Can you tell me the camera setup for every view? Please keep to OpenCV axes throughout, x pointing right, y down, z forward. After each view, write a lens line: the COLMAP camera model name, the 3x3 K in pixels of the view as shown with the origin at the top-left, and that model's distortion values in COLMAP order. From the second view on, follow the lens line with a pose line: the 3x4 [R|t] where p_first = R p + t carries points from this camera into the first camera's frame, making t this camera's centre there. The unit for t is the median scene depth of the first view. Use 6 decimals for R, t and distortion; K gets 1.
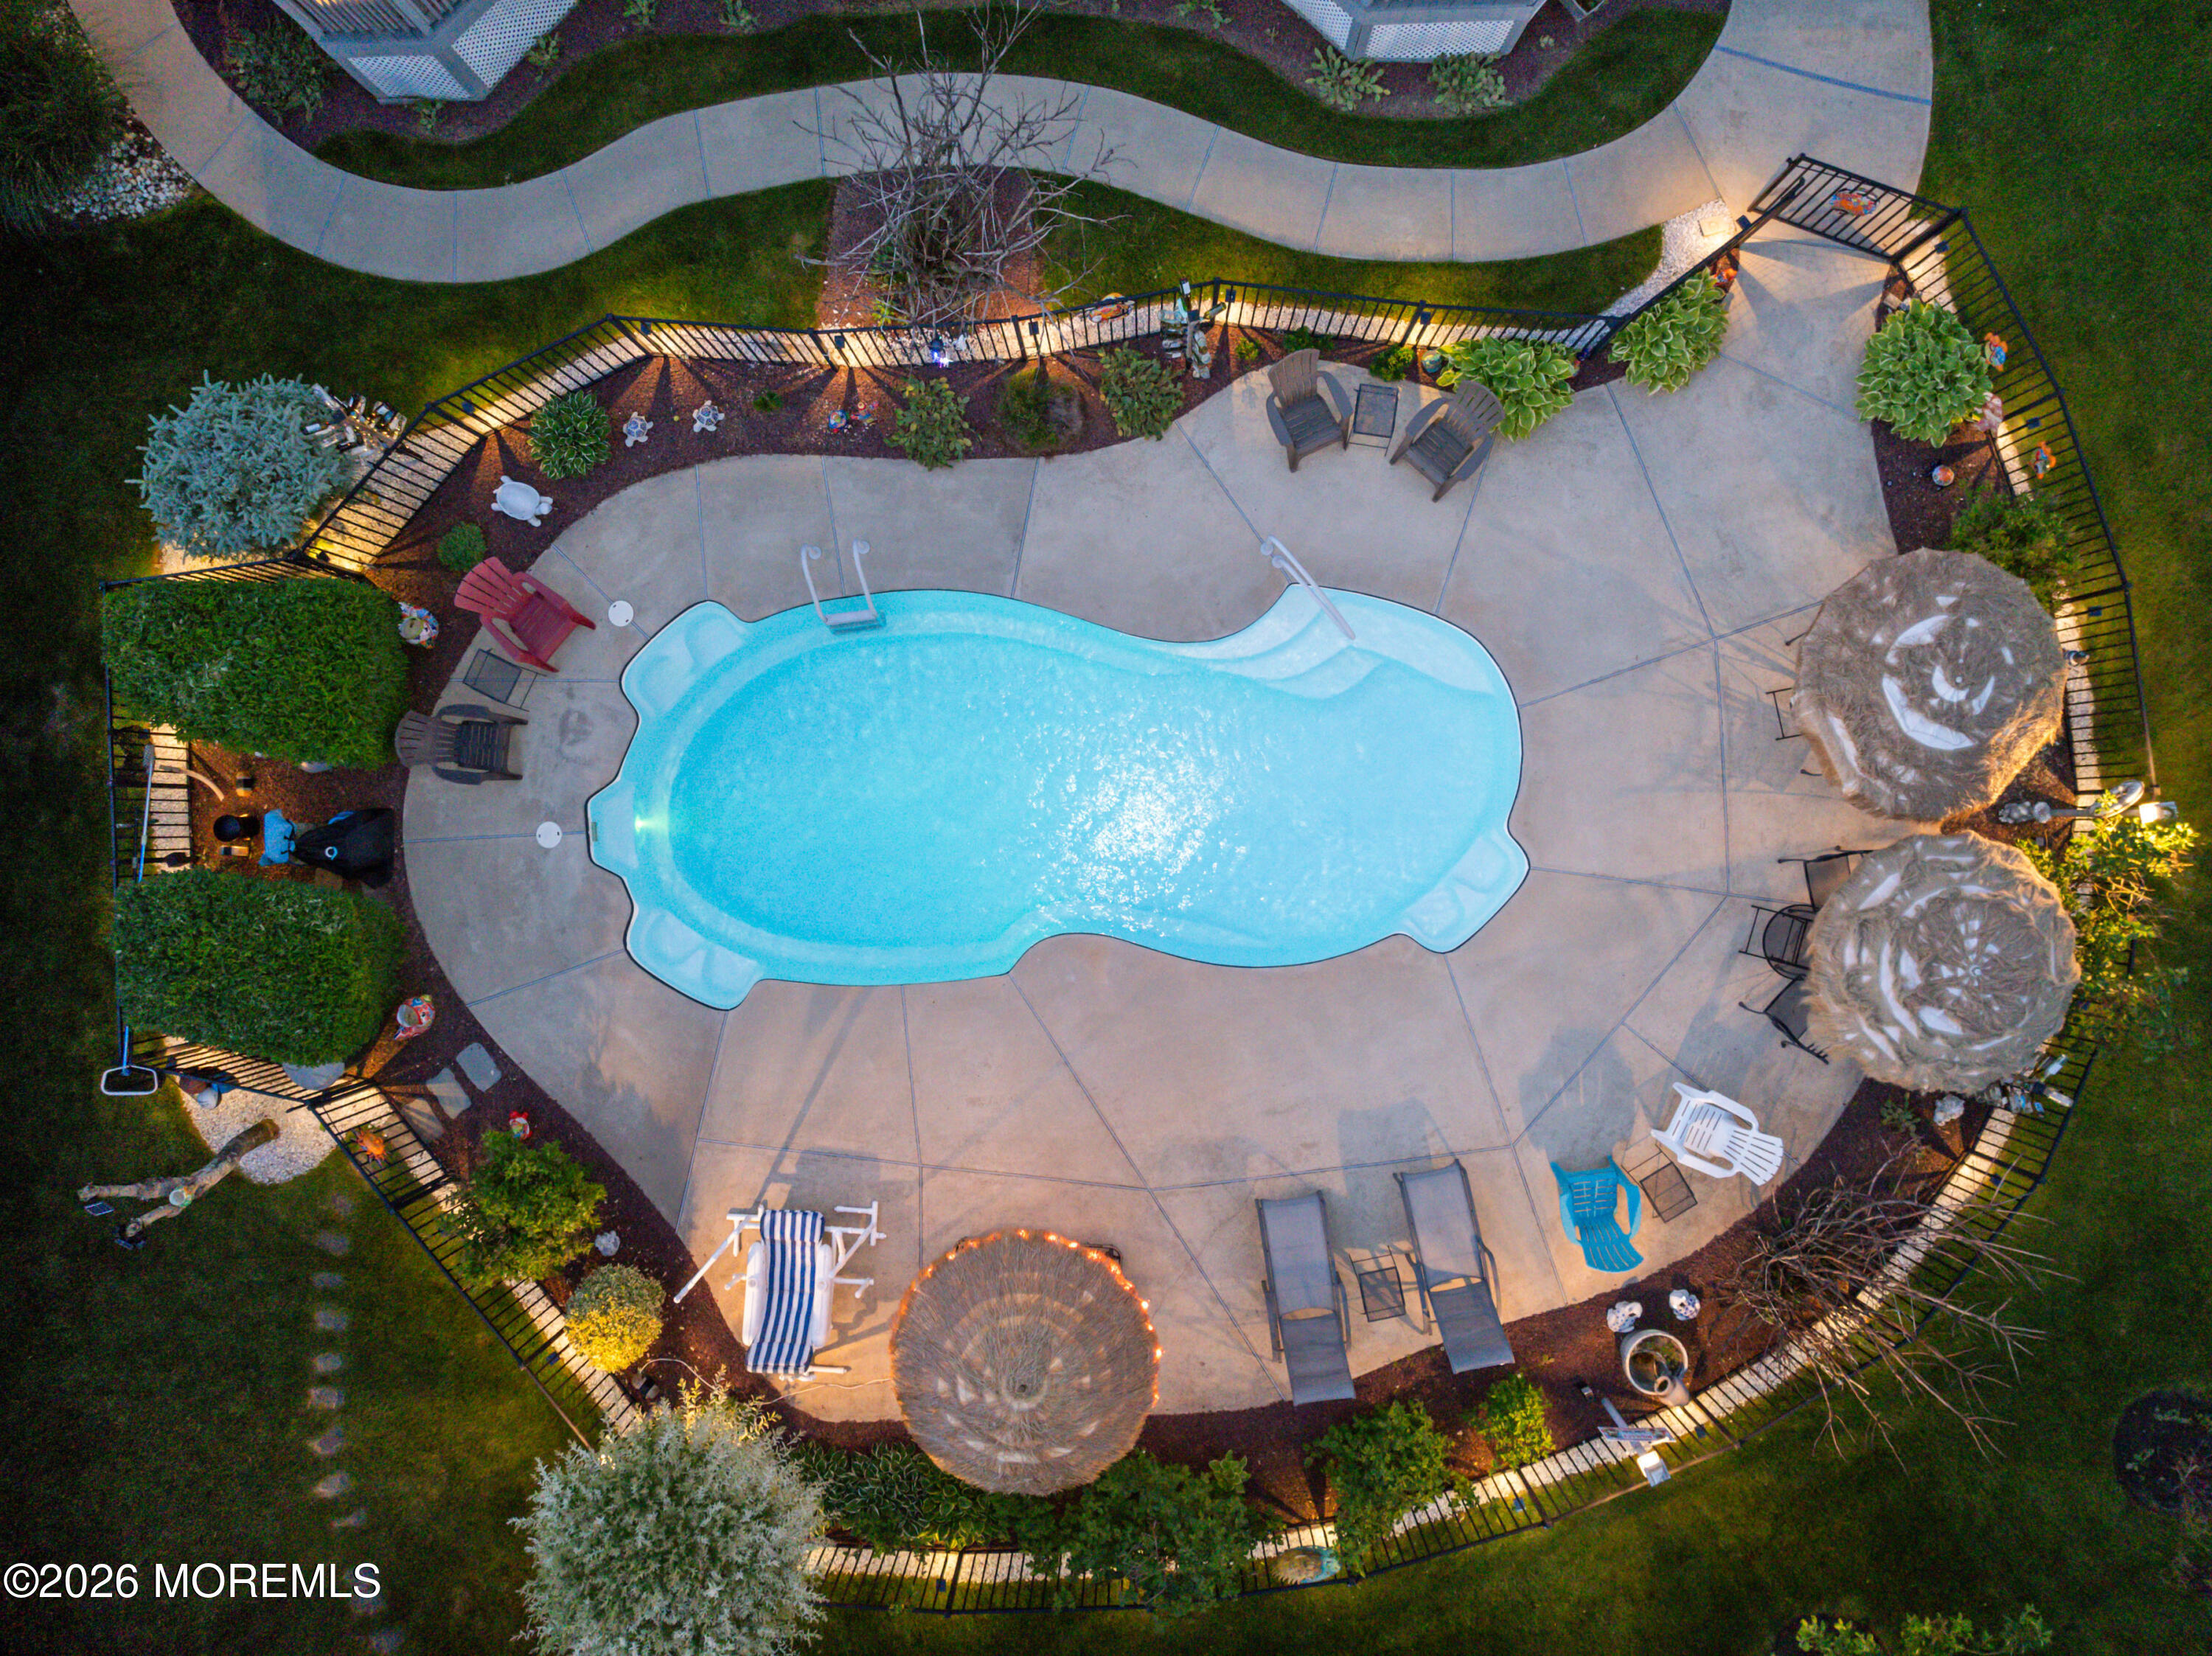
lens RADIAL K [[1588.9, 0, 1106.0], [0, 1588.9, 828.0], [0, 0, 1]] dist [-0.042504, 0.001660]
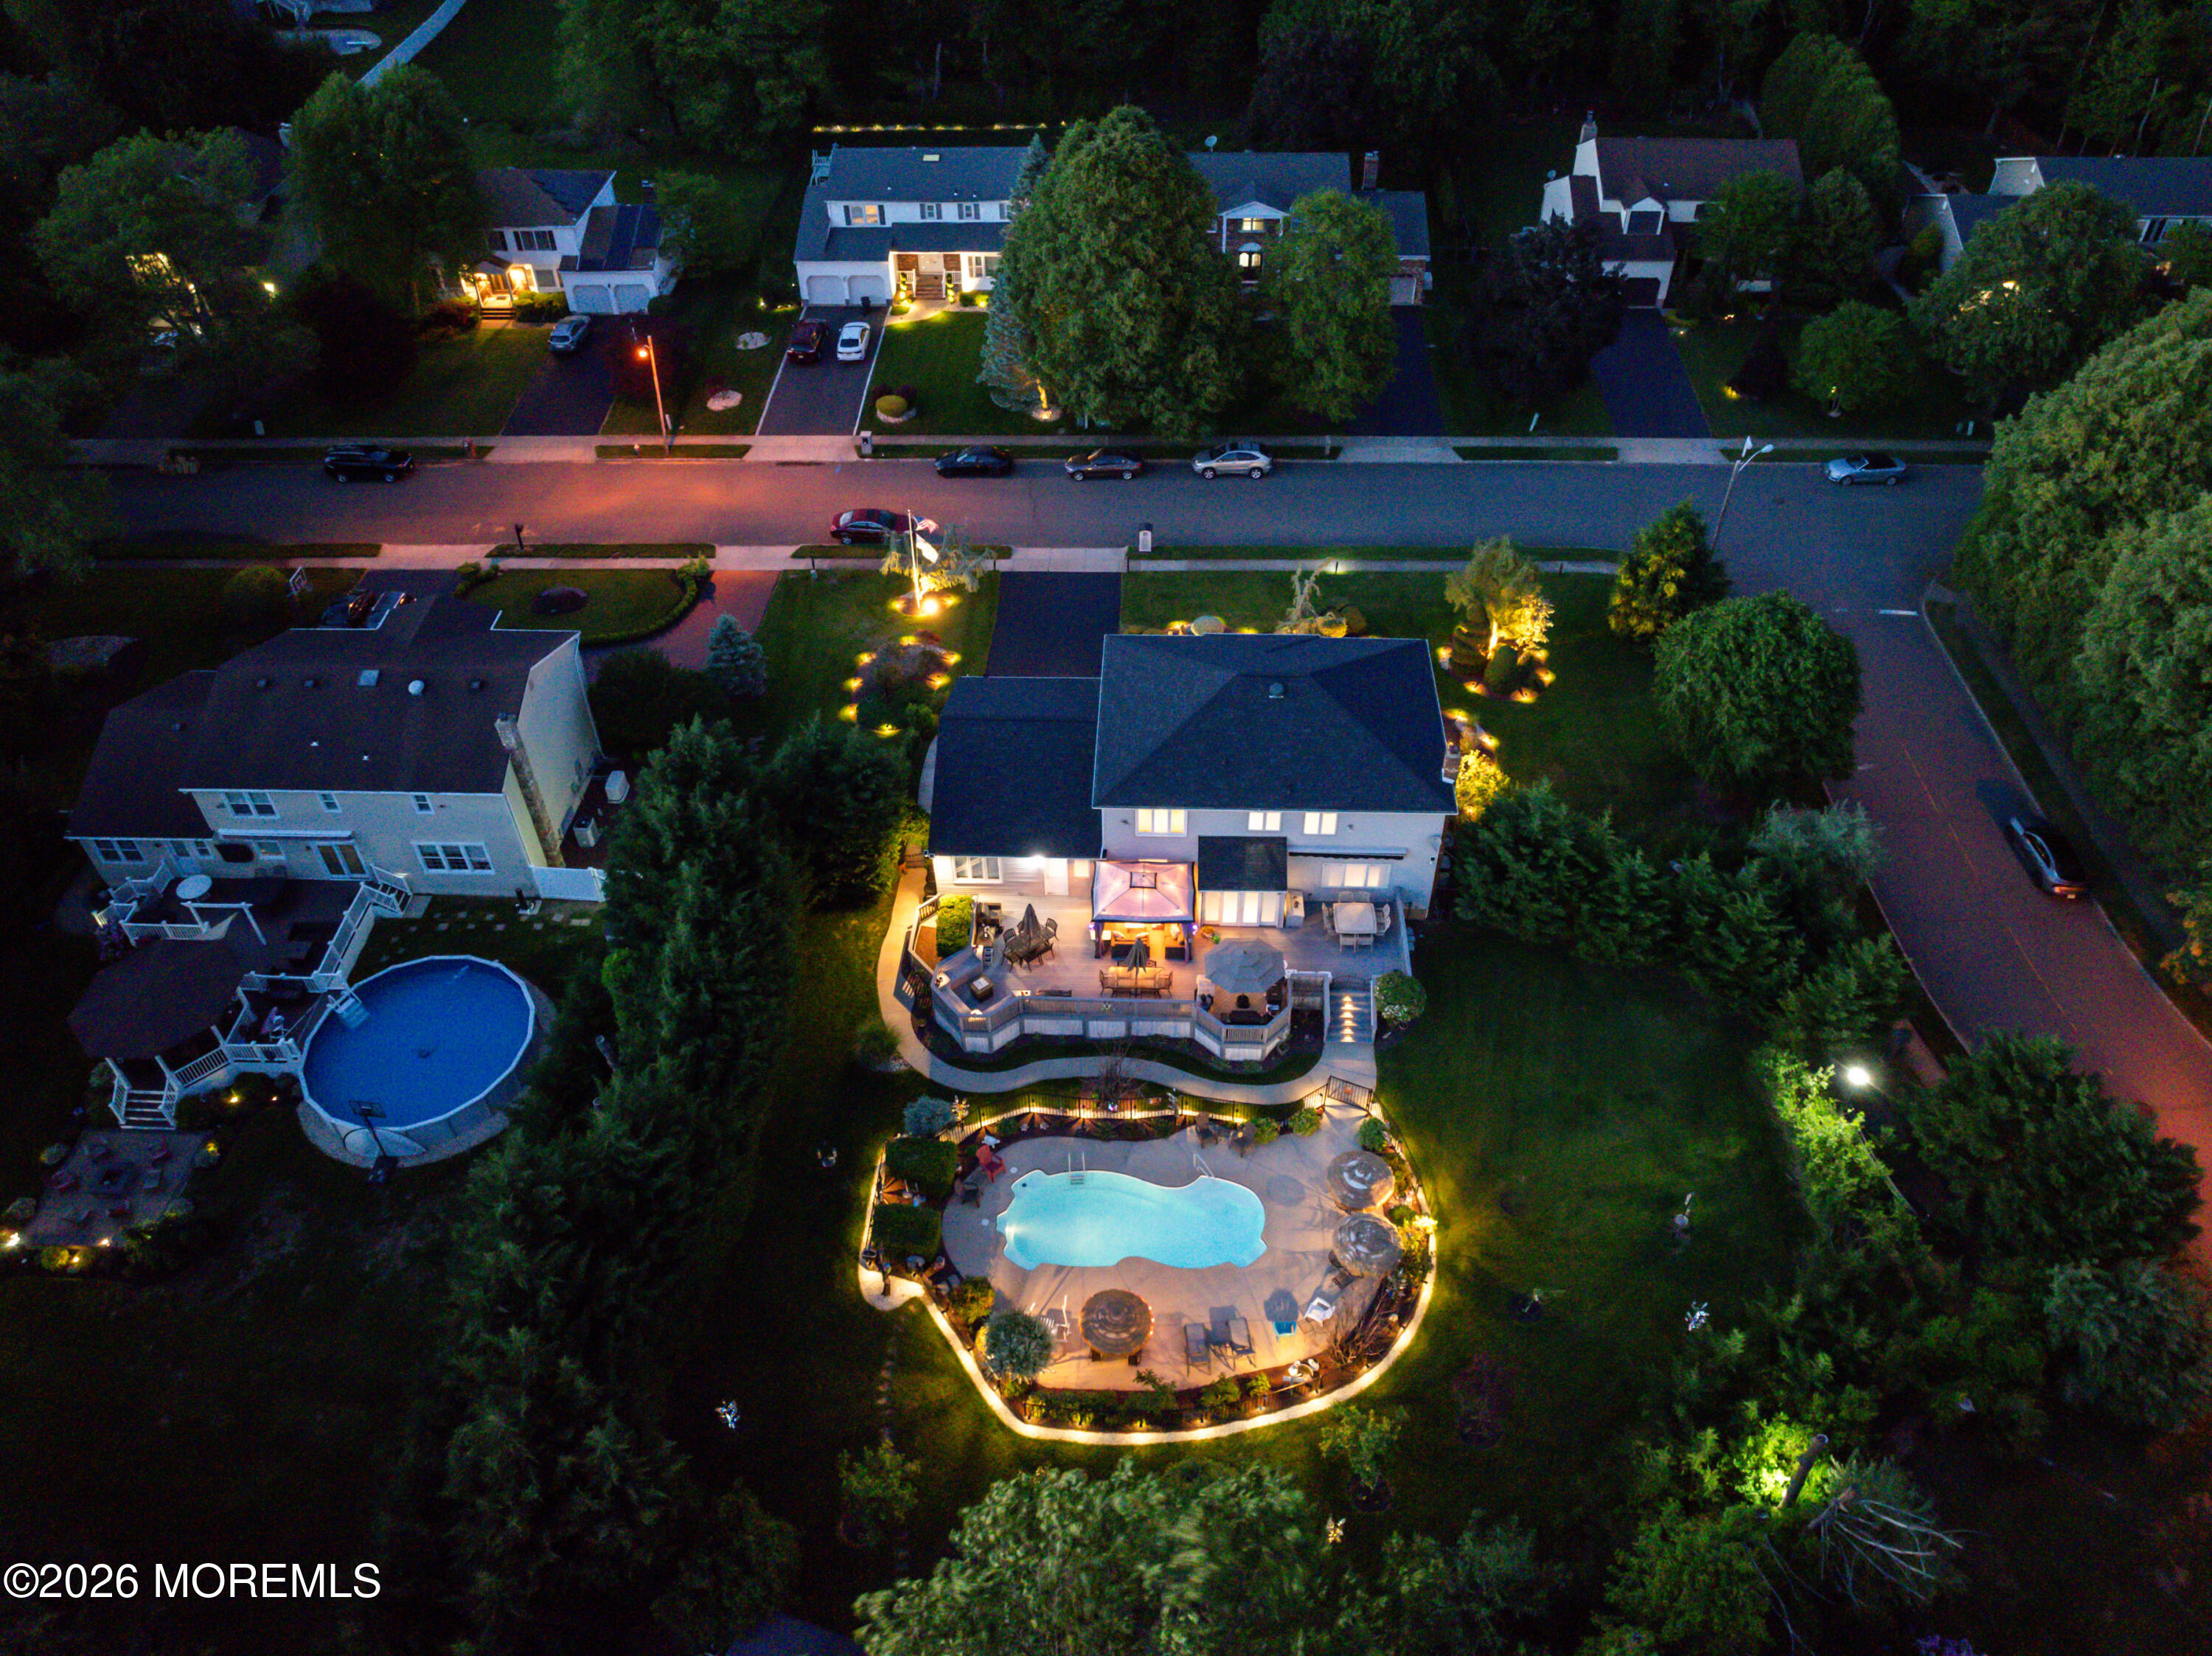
lens RADIAL K [[1588.9, 0, 1106.0], [0, 1588.9, 828.0], [0, 0, 1]] dist [-0.042504, 0.001660]
pose [[0.997005, 0.059920, -0.048897, 0.031027], [-0.076558, 0.674992, -0.733843, 1.971548], [-0.010967, 0.735388, 0.677557, -2.015815]]
